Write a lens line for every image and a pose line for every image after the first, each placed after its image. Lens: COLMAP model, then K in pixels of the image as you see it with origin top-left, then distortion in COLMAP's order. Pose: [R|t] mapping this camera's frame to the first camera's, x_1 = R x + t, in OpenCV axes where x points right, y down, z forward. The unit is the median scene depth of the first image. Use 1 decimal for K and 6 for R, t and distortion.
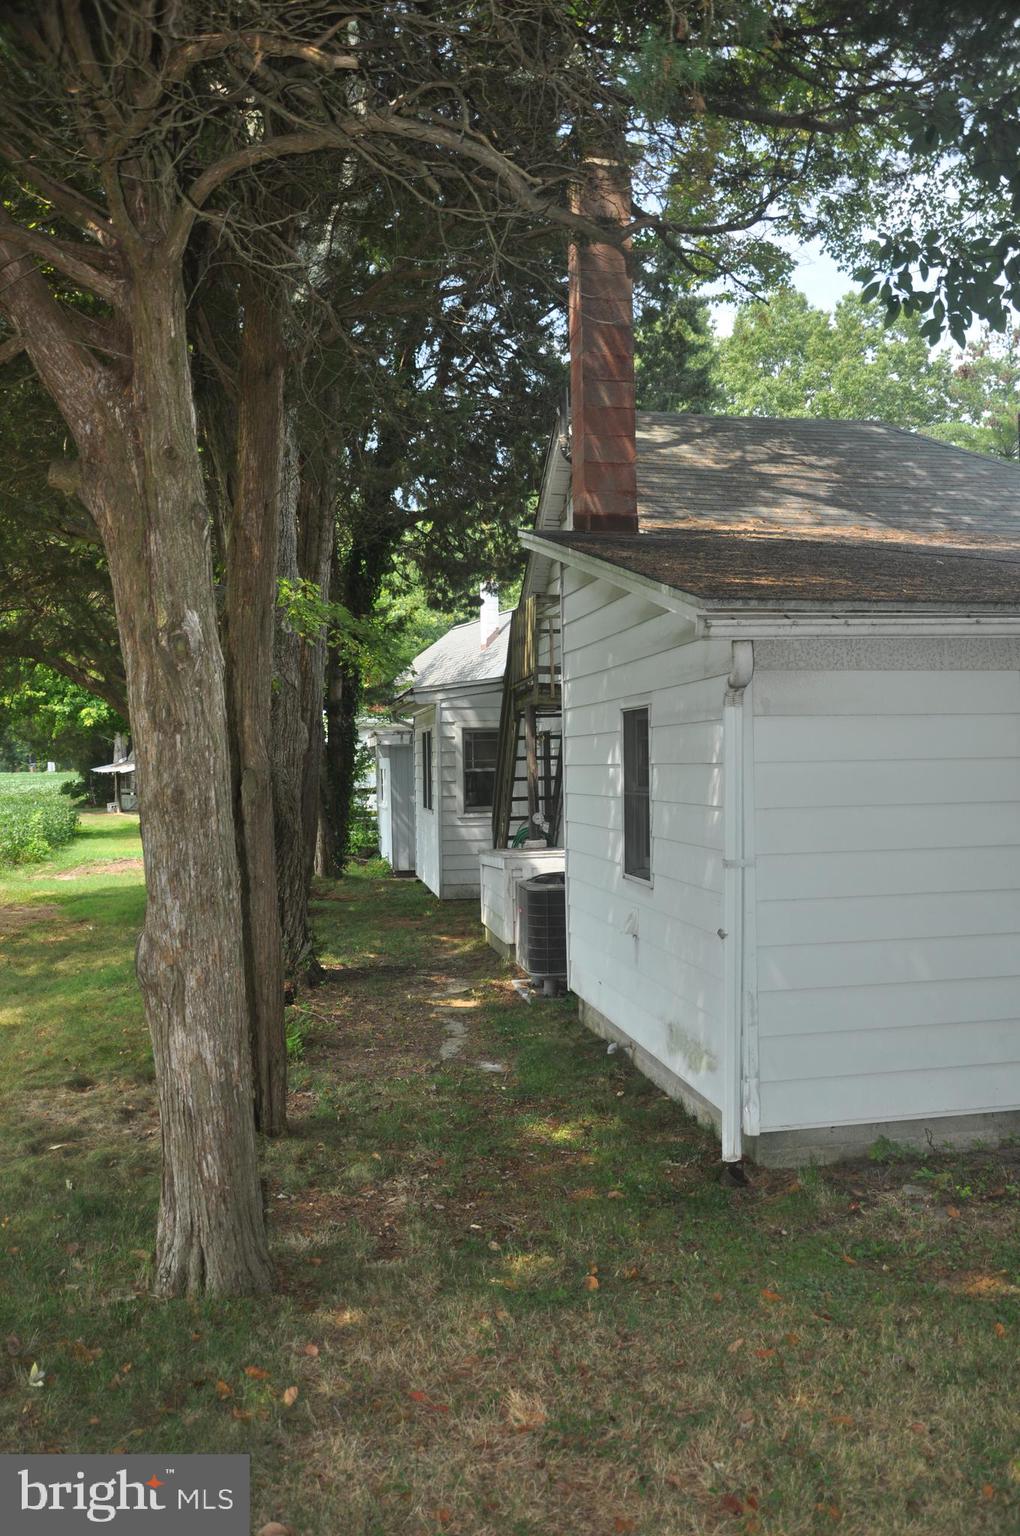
lens RADIAL K [[1277.1, 0, 512.6], [0, 1277.1, 787.1], [0, 0, 1]] dist [-0.144511, 0.163859]
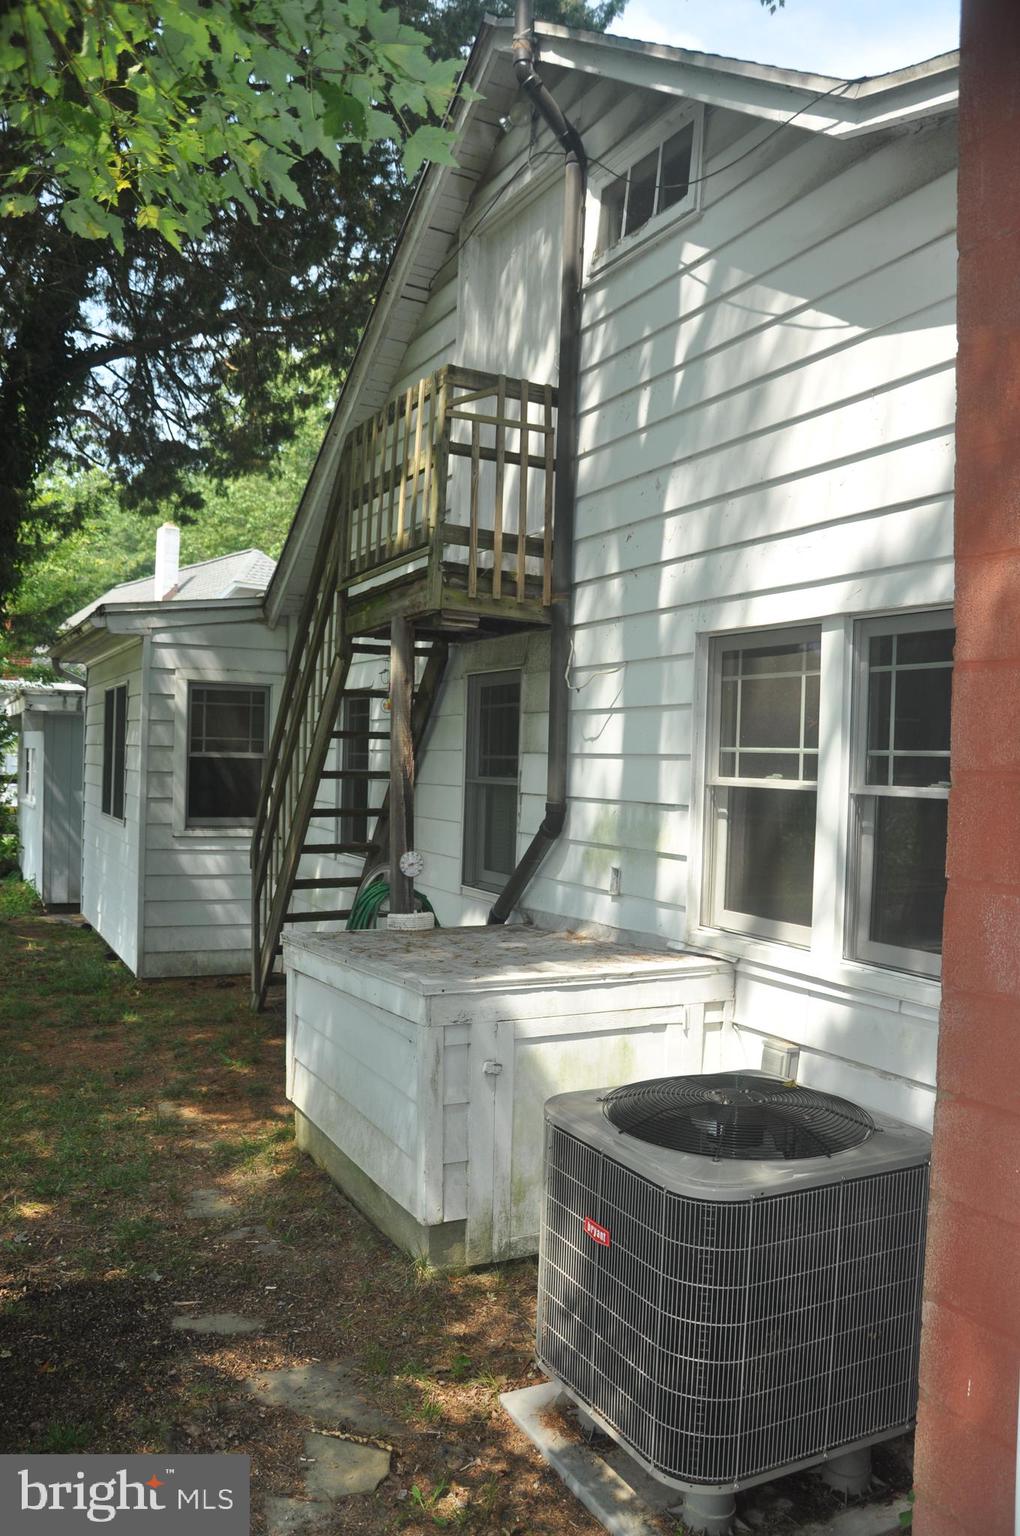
lens RADIAL K [[1210.7, 0, 510.0], [0, 1210.7, 768.0], [0, 0, 1]] dist [-0.150939, 0.130662]
pose [[0.955236, 0.040352, 0.293080, -0.077049], [-0.036739, 0.999166, -0.017824, -0.003385], [-0.293555, 0.006258, 0.955922, 0.586823]]
